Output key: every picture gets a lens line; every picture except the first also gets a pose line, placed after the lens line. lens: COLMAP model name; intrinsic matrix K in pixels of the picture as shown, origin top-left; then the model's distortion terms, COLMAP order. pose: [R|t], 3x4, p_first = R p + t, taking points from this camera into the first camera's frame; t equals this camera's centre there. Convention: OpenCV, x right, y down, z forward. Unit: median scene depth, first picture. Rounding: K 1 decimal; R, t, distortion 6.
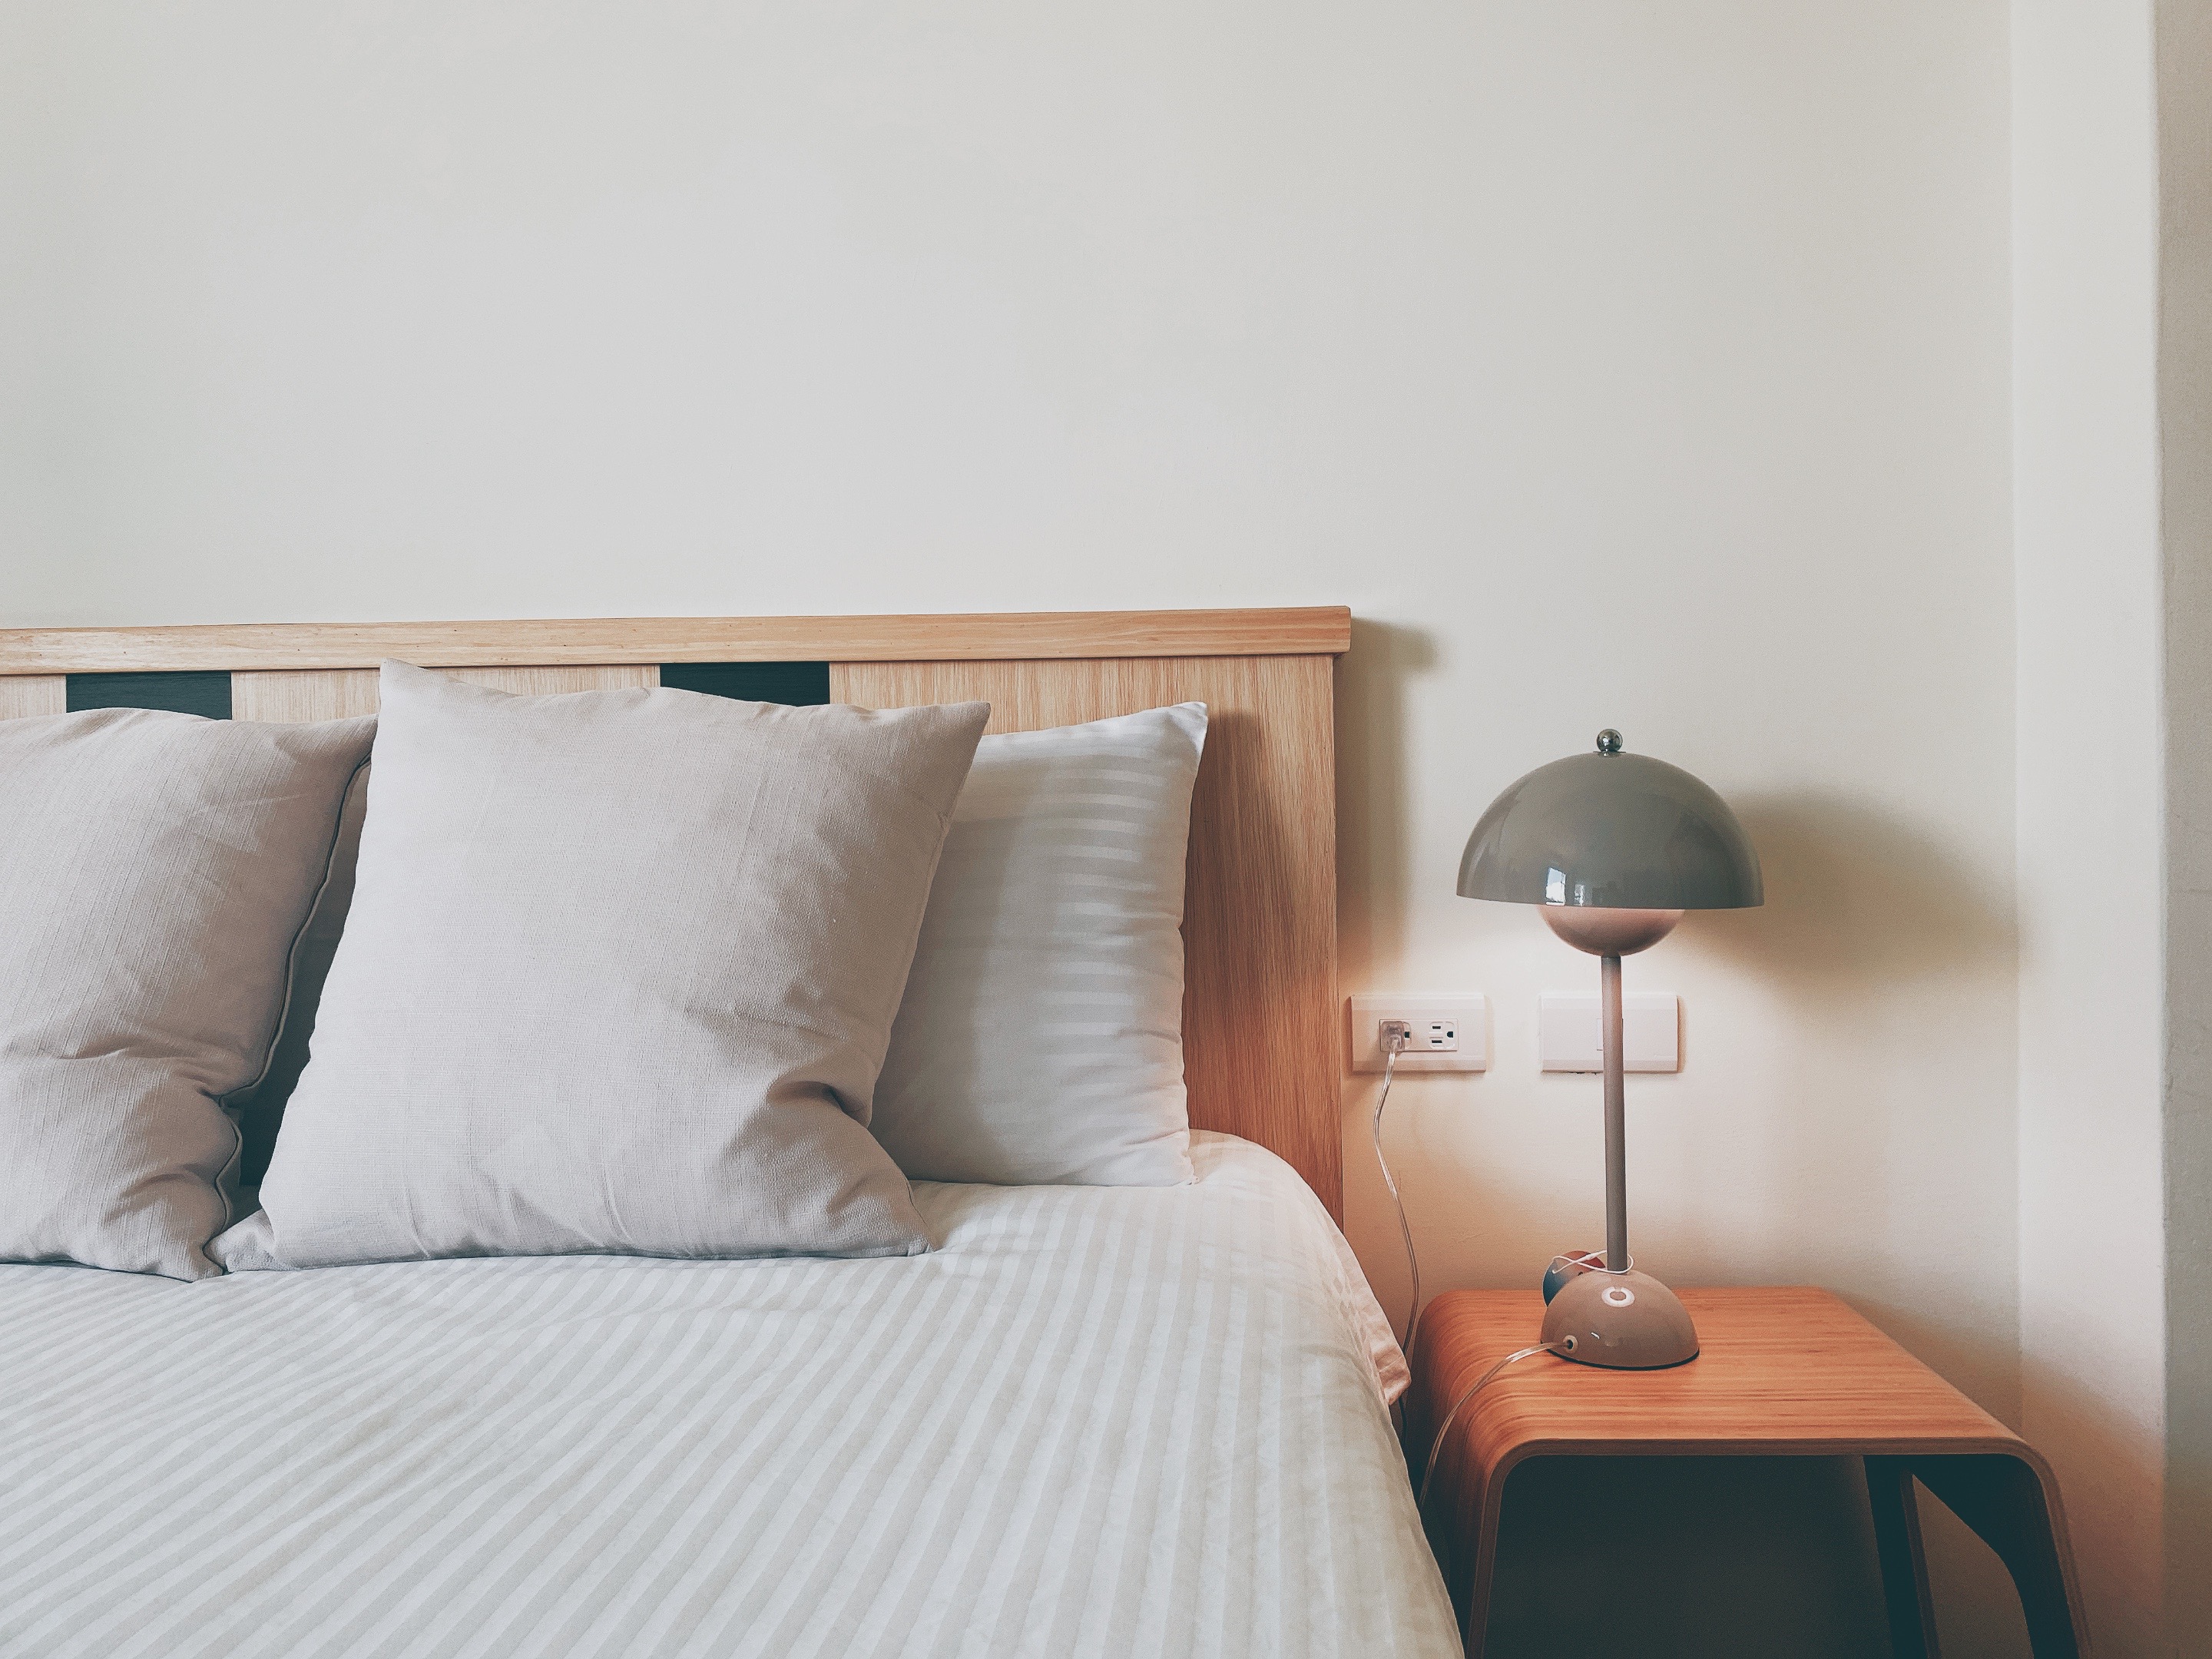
lens RADIAL K [[1710.7, 0, 1104.2], [0, 1710.7, 822.1], [0, 0, 1]] dist [0.049859, -0.011487]
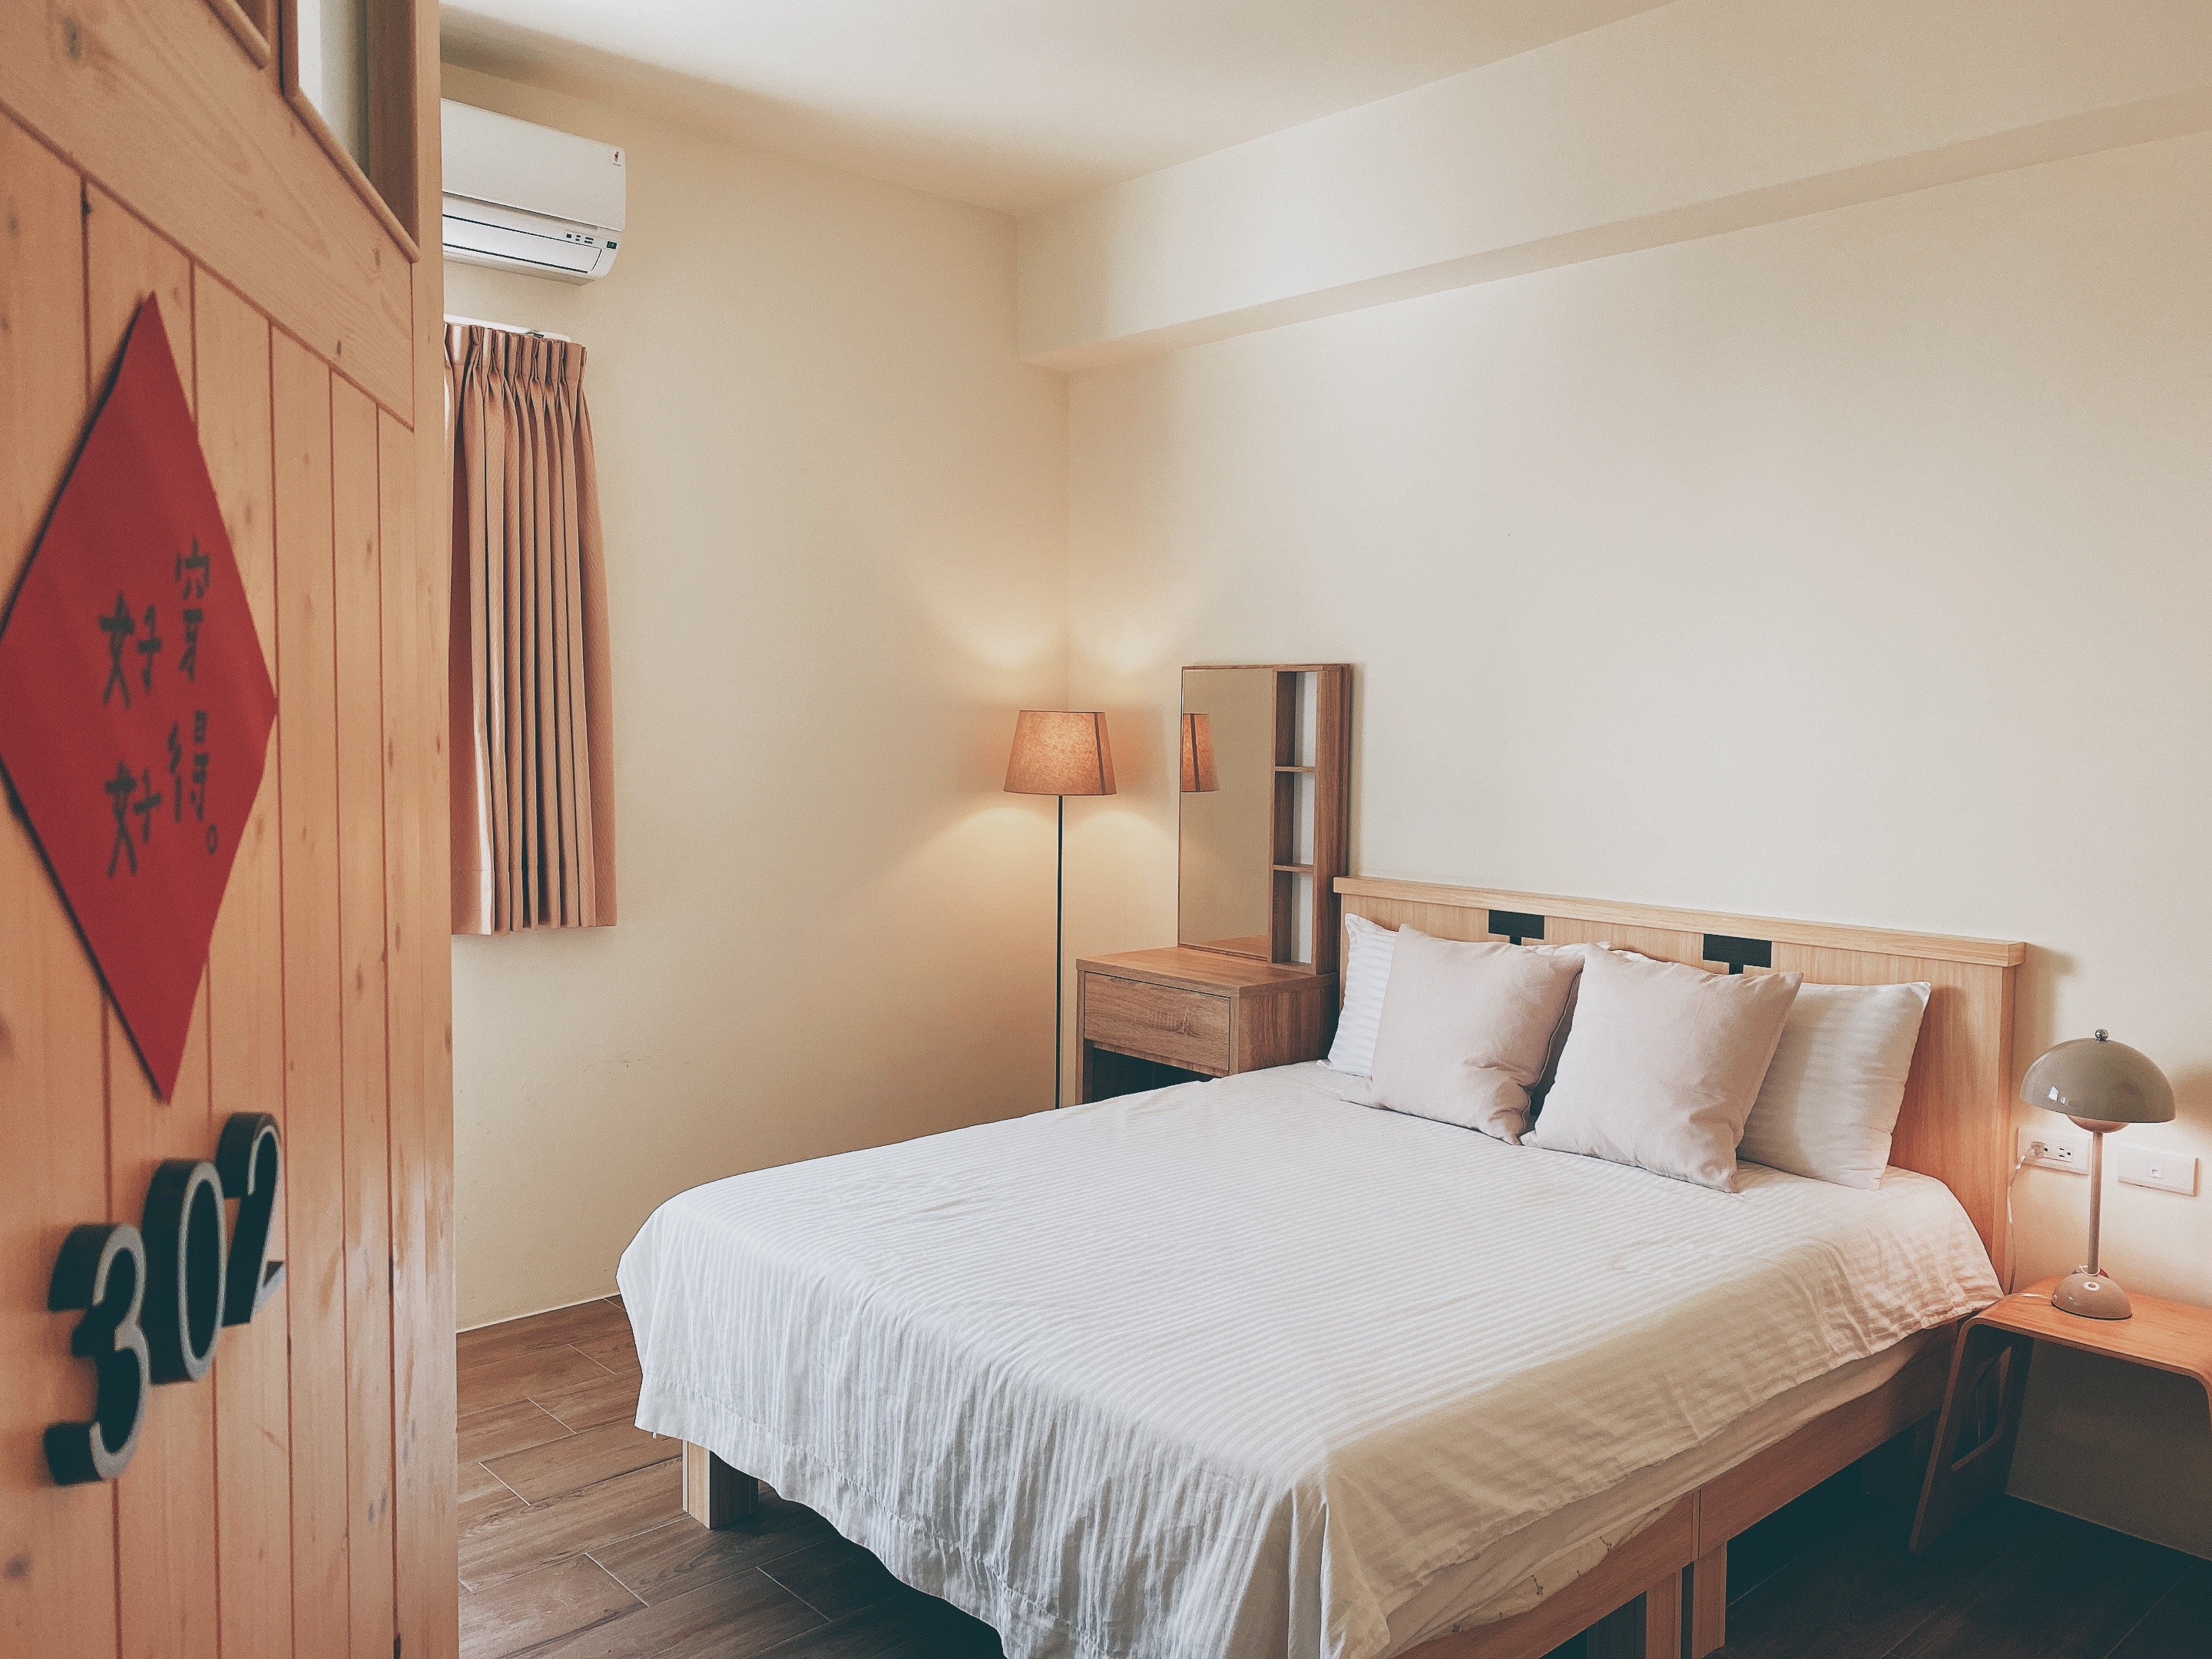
lens RADIAL K [[1710.7, 0, 1101.2], [0, 1710.7, 830.4], [0, 0, 1]] dist [0.049859, -0.011487]
pose [[0.712924, 0.067214, -0.698013, 0.933372], [-0.036793, 0.997610, 0.058484, -0.397639], [0.700276, -0.016012, 0.713693, -1.498827]]
